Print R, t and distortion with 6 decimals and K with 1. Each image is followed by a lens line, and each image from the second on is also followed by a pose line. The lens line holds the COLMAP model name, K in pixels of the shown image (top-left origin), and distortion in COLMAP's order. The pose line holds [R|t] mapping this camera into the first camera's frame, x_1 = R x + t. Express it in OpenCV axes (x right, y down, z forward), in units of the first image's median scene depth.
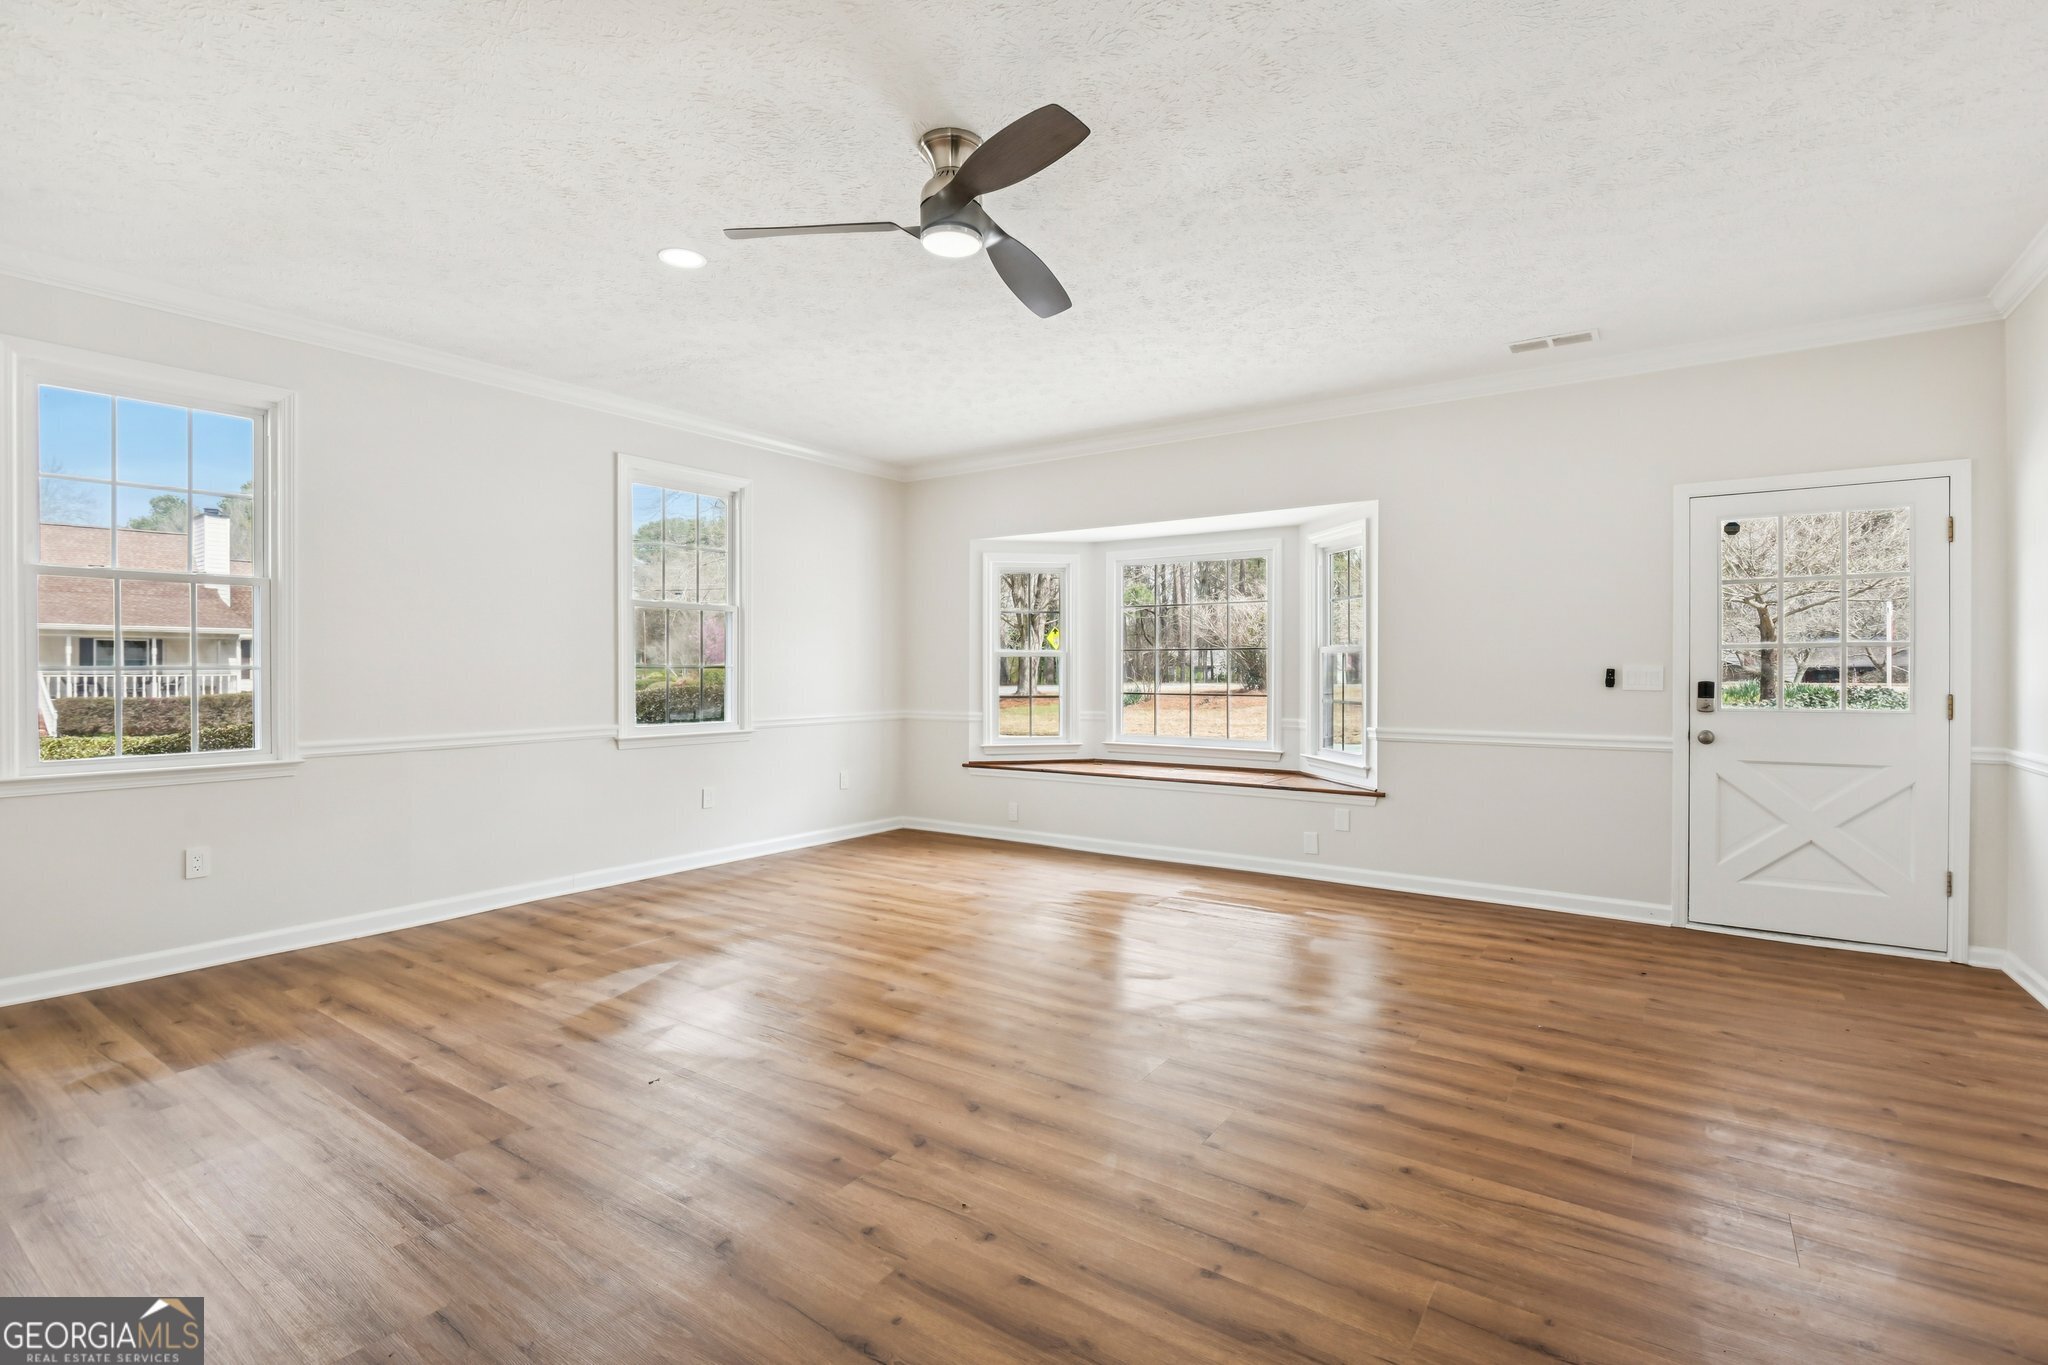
lens RADIAL K [[947.8, 0, 1031.8], [0, 947.8, 664.3], [0, 0, 1]] dist [-0.010870, -0.000765]
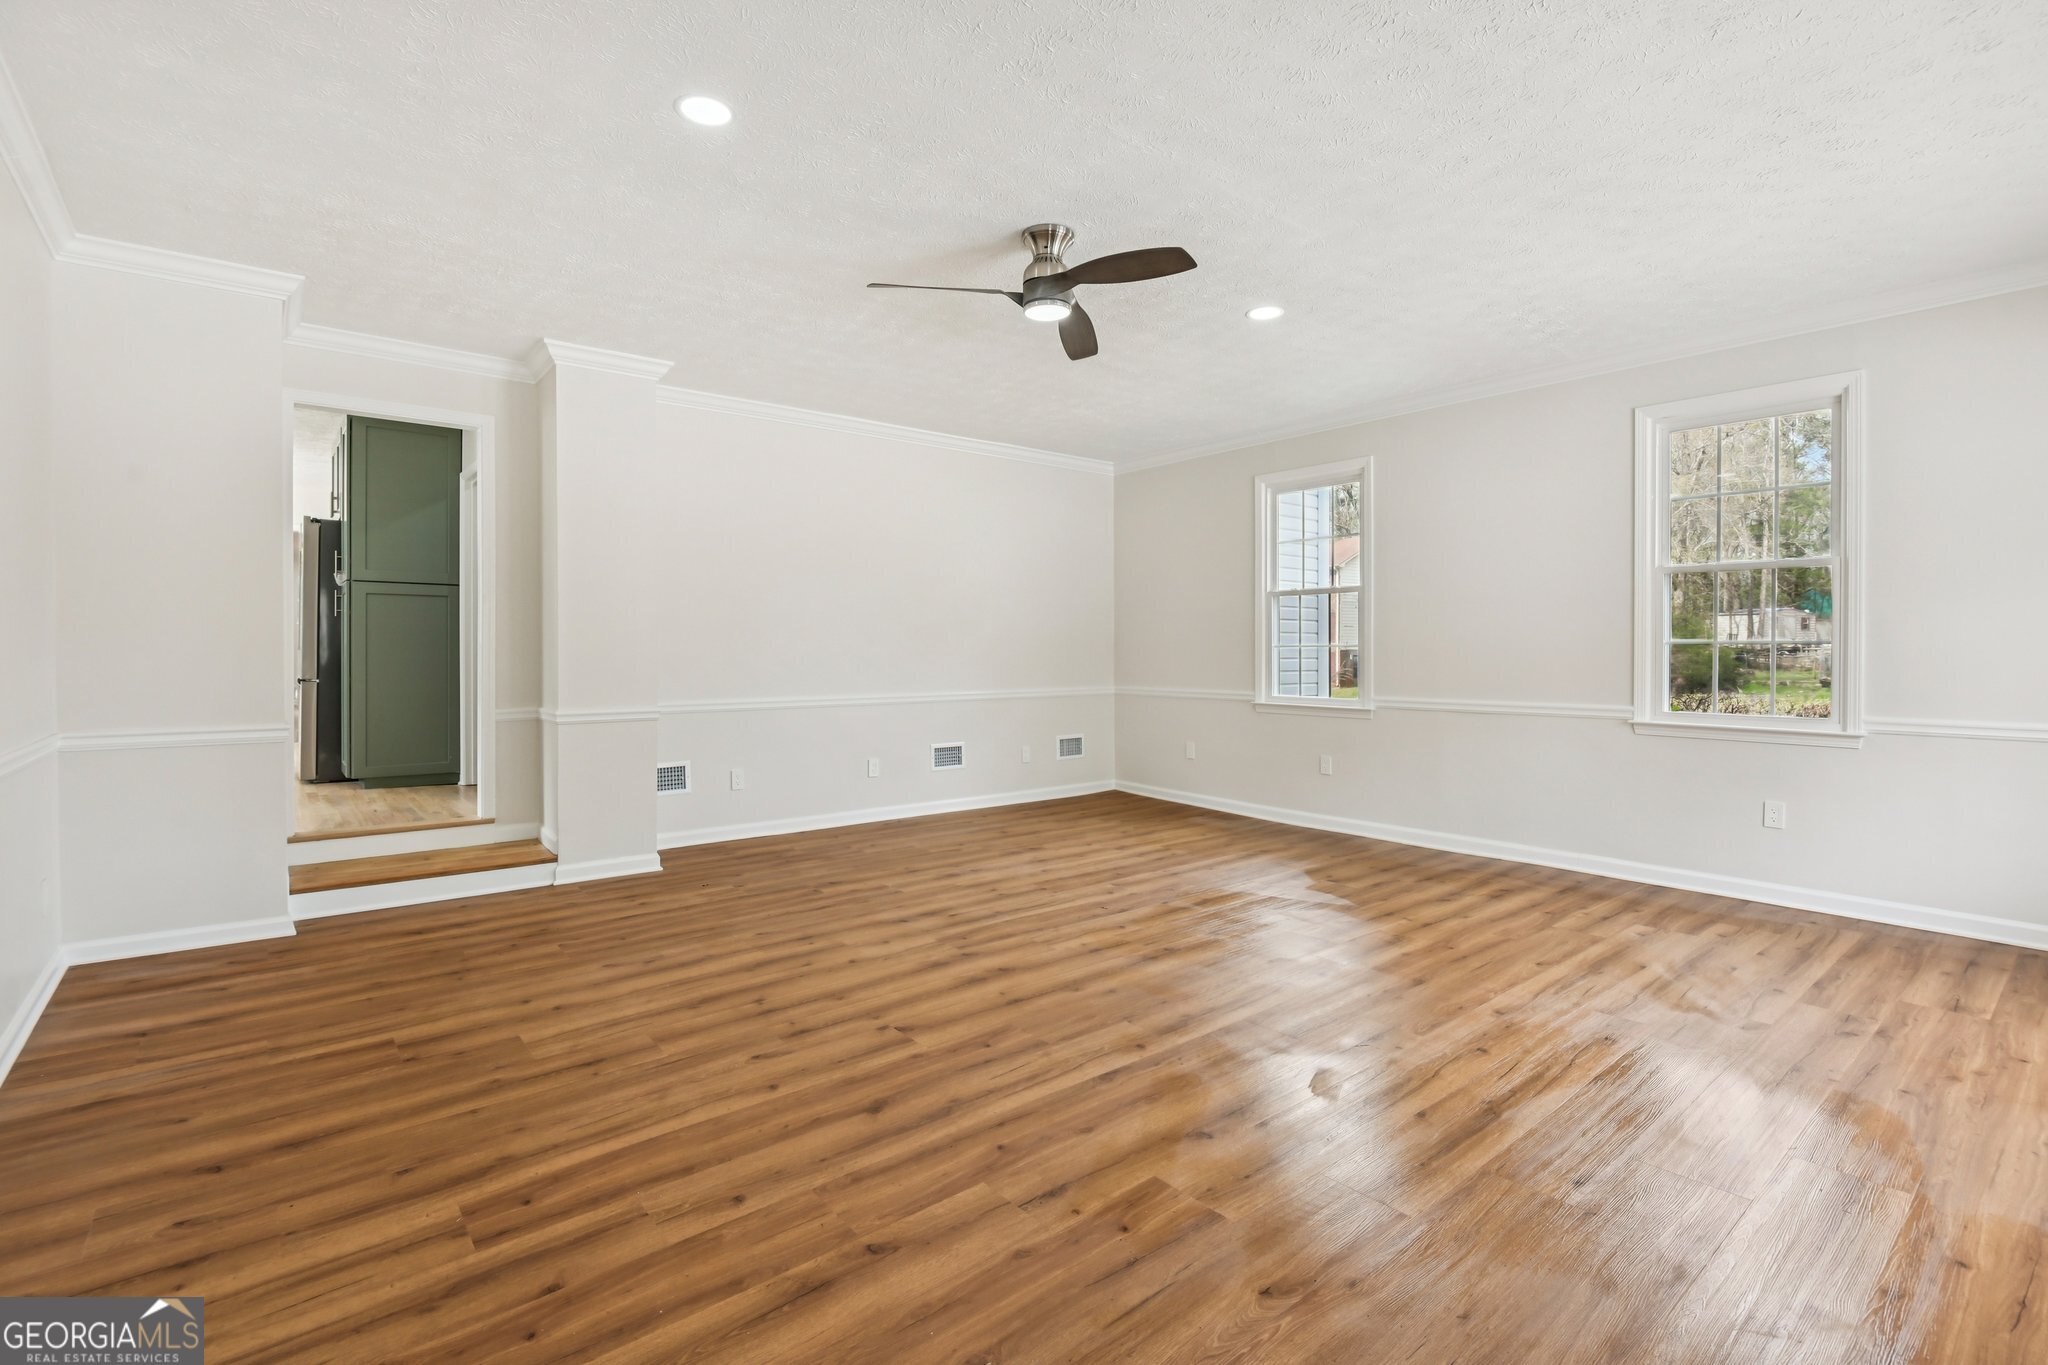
lens RADIAL K [[947.8, 0, 1031.8], [0, 947.8, 664.3], [0, 0, 1]] dist [-0.010870, -0.000765]
pose [[-0.268790, 0.018809, -0.963015, 1.157163], [0.002264, 0.999819, 0.018895, 0.008718], [0.963196, 0.002898, -0.268784, 1.331521]]
